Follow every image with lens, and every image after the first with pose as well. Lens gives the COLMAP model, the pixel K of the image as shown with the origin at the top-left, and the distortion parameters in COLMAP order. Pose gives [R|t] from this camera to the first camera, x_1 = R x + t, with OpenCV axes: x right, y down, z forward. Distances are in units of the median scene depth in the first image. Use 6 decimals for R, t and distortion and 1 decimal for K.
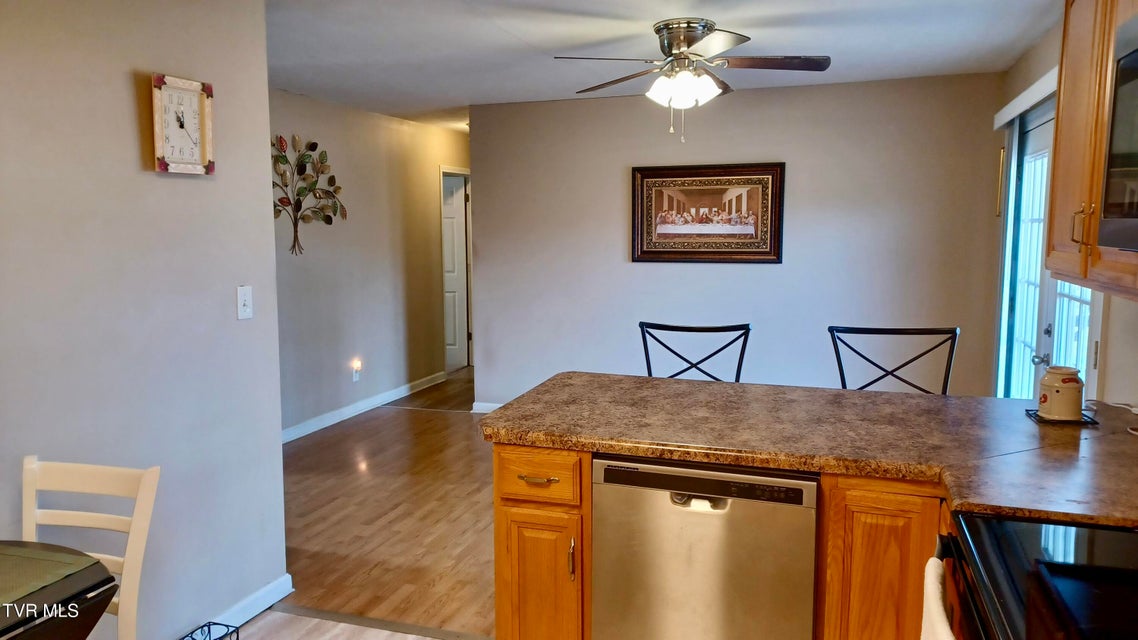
lens RADIAL K [[822.8, 0, 566.9], [0, 822.8, 323.1], [0, 0, 1]] dist [0.066150, -0.055295]
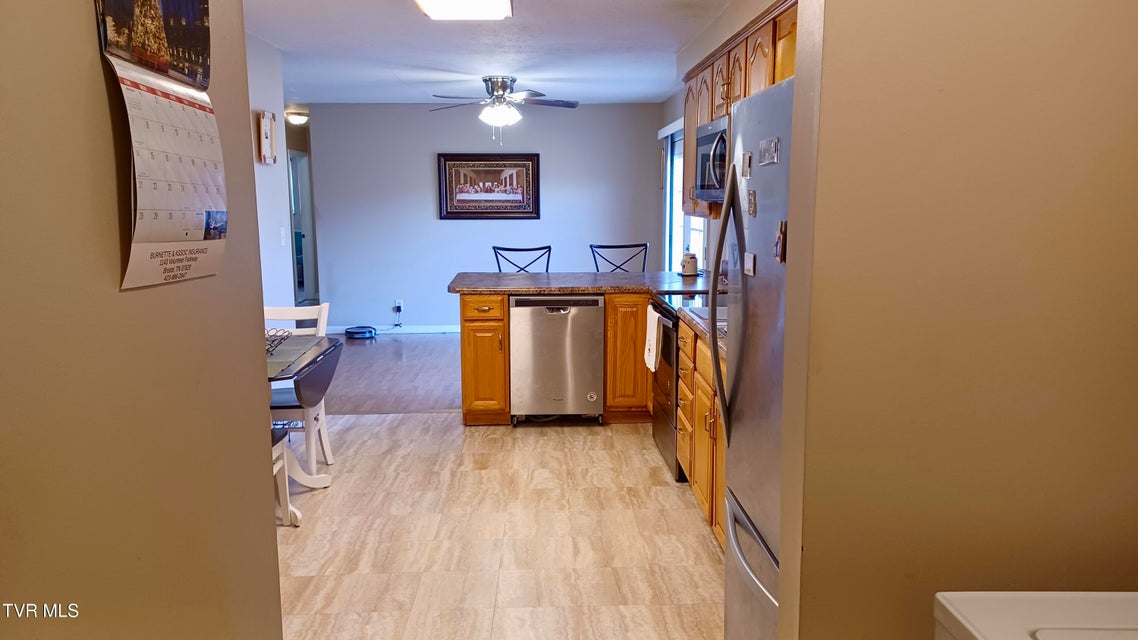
lens RADIAL K [[822.8, 0, 559.8], [0, 822.8, 320.0], [0, 0, 1]] dist [0.066150, -0.055295]
pose [[0.937344, -0.053496, 0.344273, -0.368524], [0.042896, 0.998344, 0.038338, 0.088240], [-0.345754, -0.021168, 0.938086, -0.692957]]
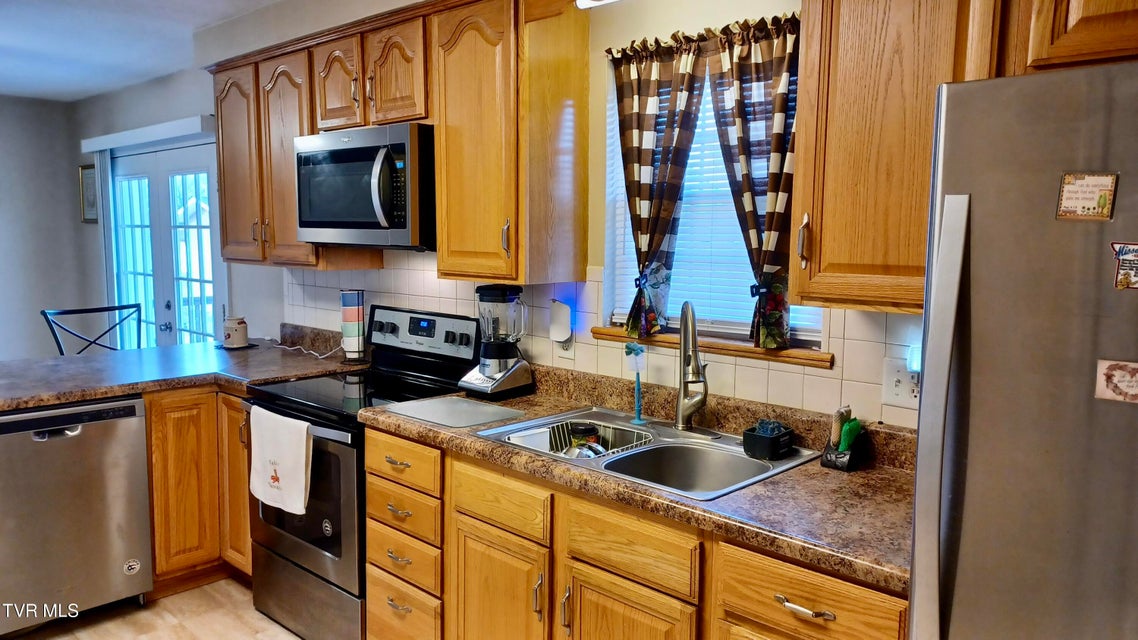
lens RADIAL K [[822.8, 0, 562.8], [0, 822.8, 320.5], [0, 0, 1]] dist [0.066150, -0.055295]
pose [[0.423552, -0.090189, 0.901371, -0.401142], [0.098952, 0.993684, 0.052928, 0.024577], [-0.900451, 0.066775, 0.429801, -0.194676]]
